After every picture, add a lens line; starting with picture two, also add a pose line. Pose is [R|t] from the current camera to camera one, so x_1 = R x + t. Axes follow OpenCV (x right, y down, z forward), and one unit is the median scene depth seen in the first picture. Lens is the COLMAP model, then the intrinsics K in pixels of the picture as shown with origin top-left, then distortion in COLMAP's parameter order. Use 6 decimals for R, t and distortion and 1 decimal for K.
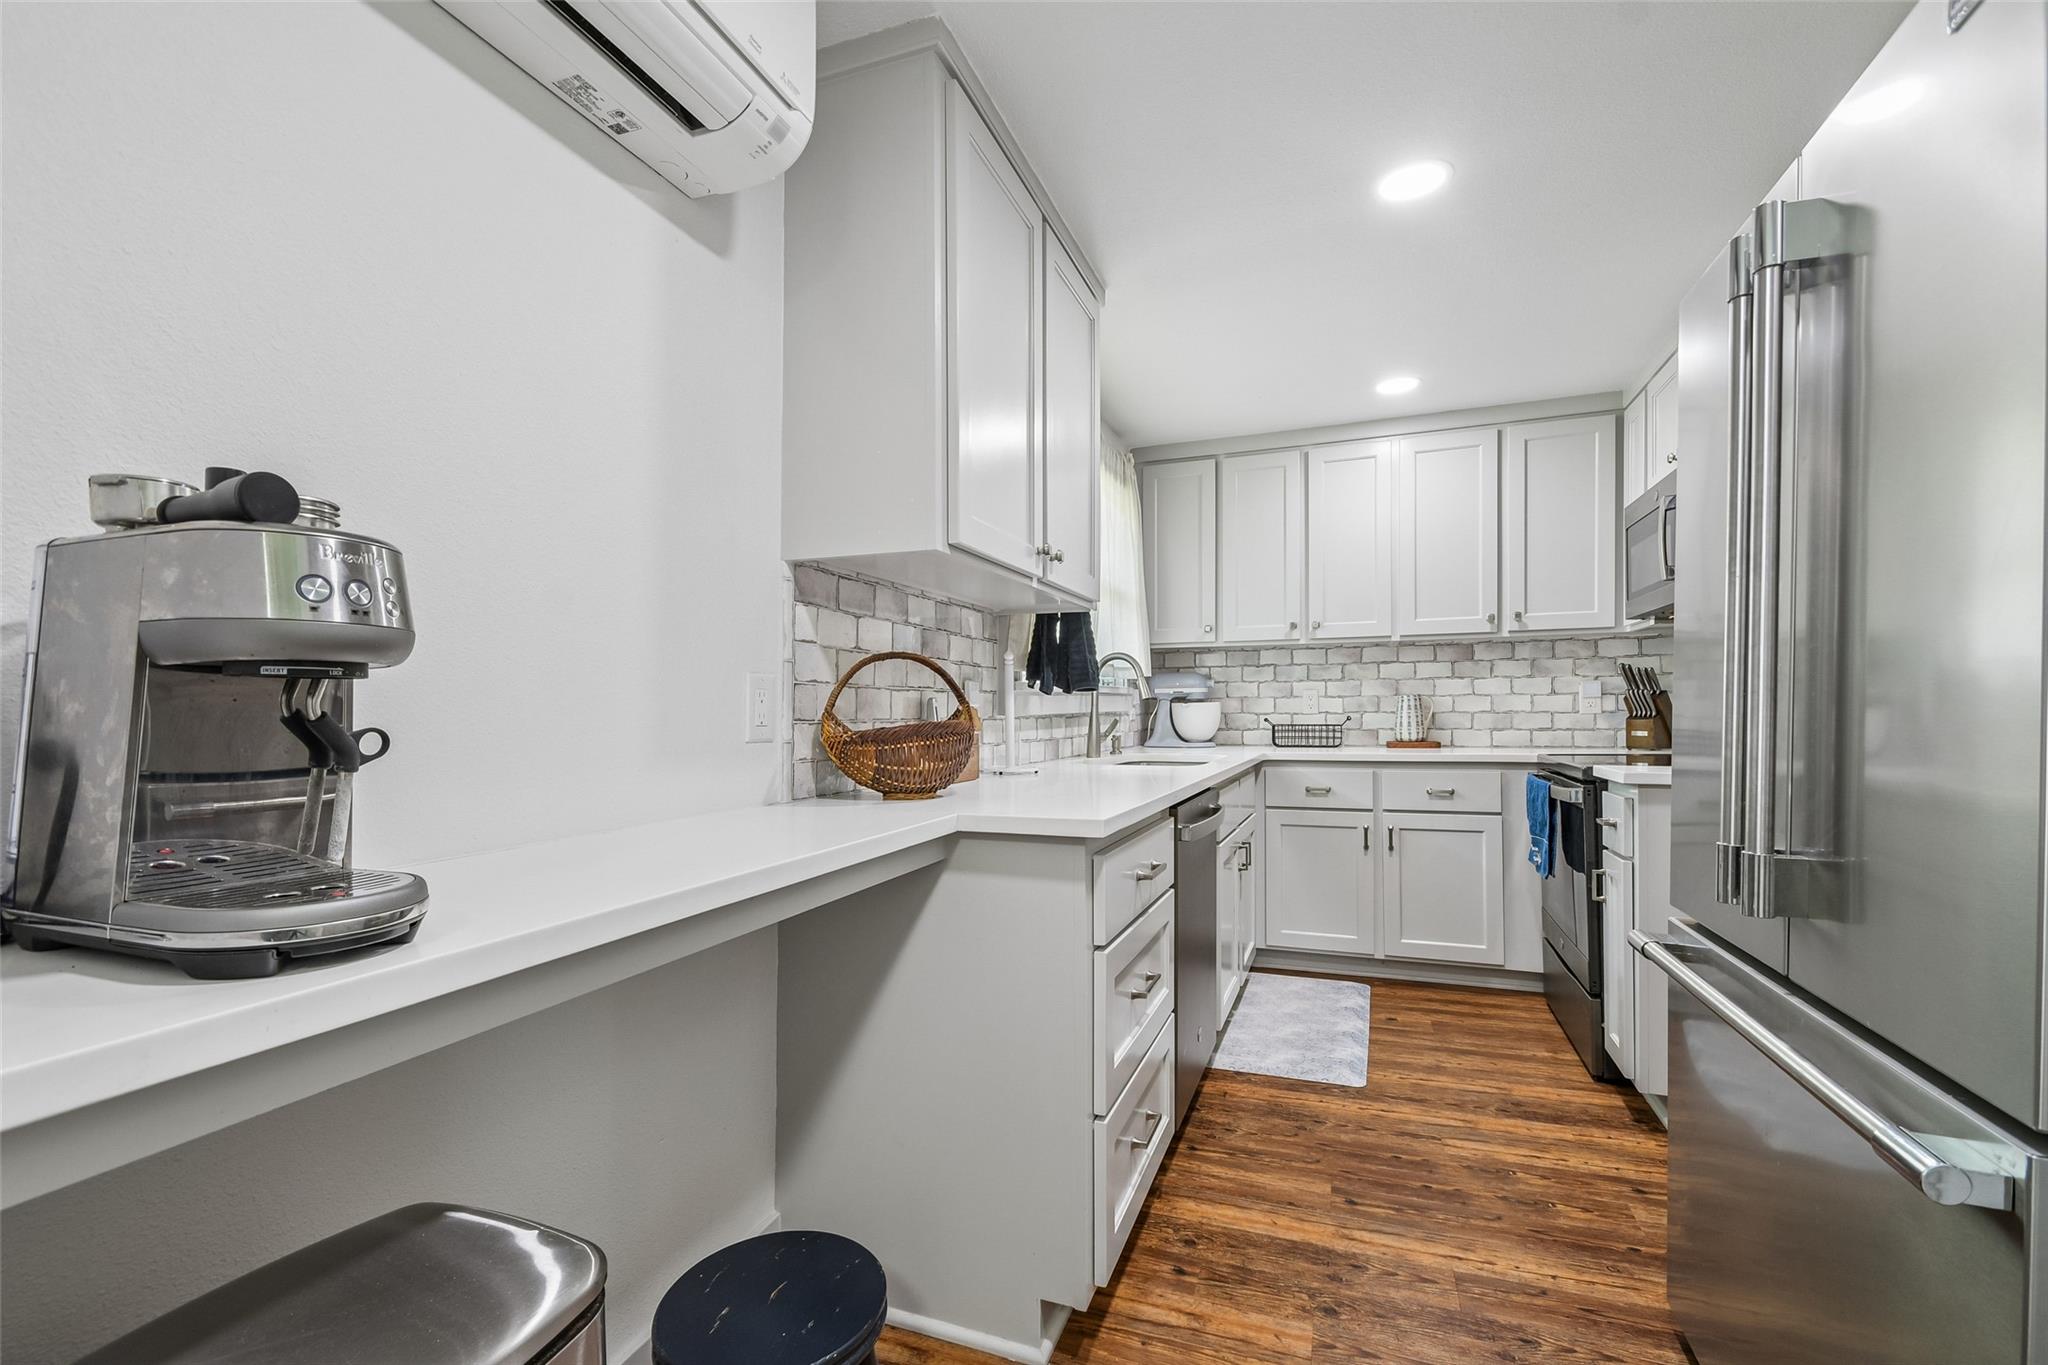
lens RADIAL K [[894.3, 0, 1017.1], [0, 894.3, 720.6], [0, 0, 1]] dist [0.017878, -0.011679]
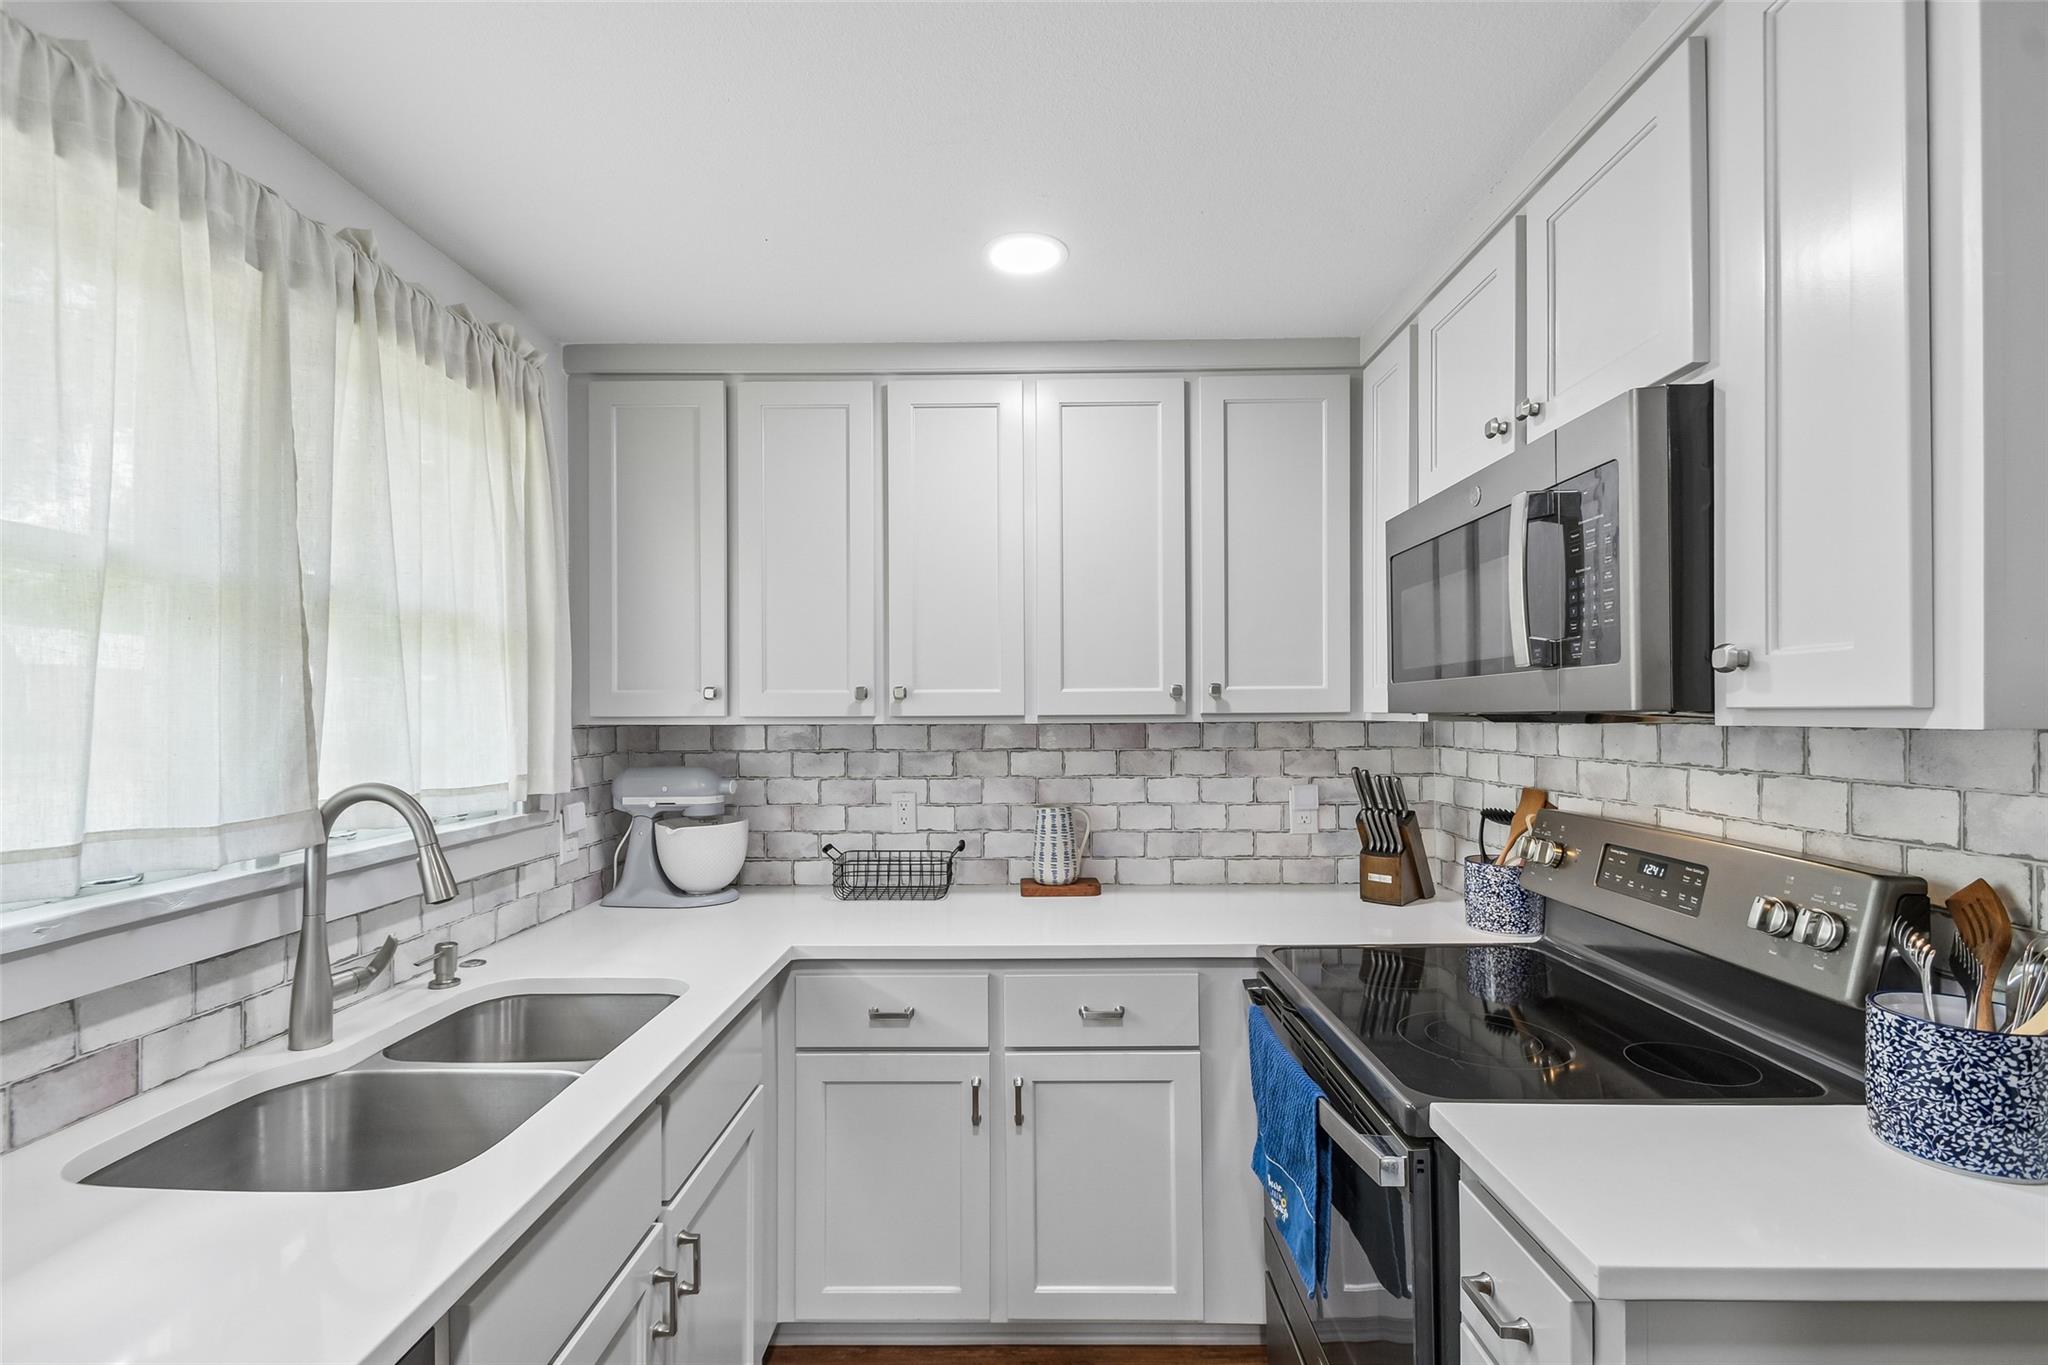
lens RADIAL K [[894.3, 0, 1023.3], [0, 894.3, 717.6], [0, 0, 1]] dist [0.017878, -0.011679]
pose [[0.936129, 0.002004, 0.351651, 0.221559], [0.001325, 0.999957, -0.009226, -0.091700], [-0.351654, 0.009103, 0.936086, 0.475617]]
